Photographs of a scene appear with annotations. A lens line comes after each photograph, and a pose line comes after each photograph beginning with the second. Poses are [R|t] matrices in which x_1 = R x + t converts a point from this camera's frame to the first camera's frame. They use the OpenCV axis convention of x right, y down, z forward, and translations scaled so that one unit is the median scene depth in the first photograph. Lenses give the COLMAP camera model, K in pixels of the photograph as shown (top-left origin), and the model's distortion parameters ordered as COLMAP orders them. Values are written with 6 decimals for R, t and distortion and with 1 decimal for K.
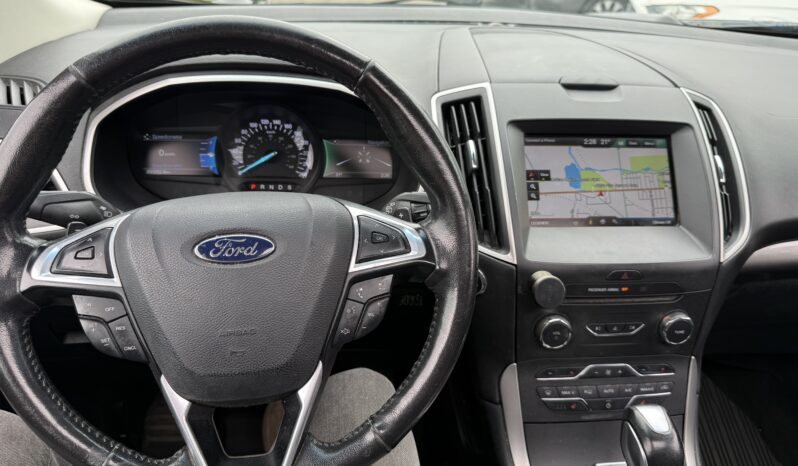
lens RADIAL K [[563.9, 0, 399.0], [0, 563.9, 233.0], [0, 0, 1]] dist [0.033296, -0.001607]
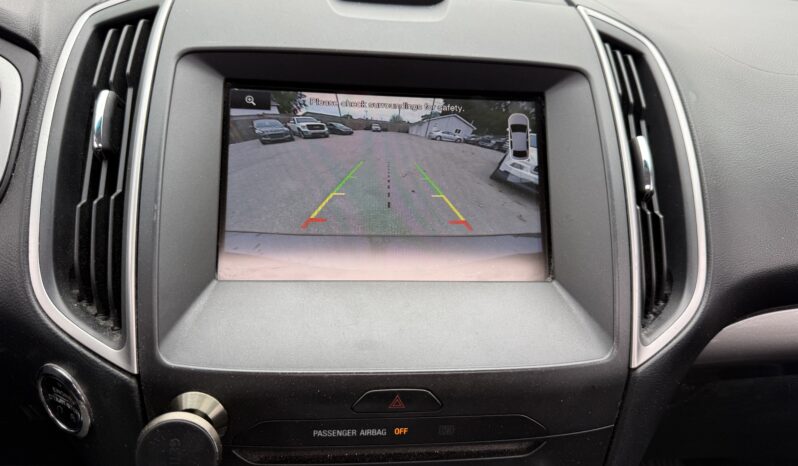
lens RADIAL K [[541.0, 0, 399.0], [0, 541.0, 233.0], [0, 0, 1]] dist [0.063193, -0.000462]
pose [[0.999341, 0.018801, -0.031039, 0.377194], [-0.019416, 0.999619, -0.019620, -0.040668], [0.030658, 0.020209, 0.999326, 0.538567]]
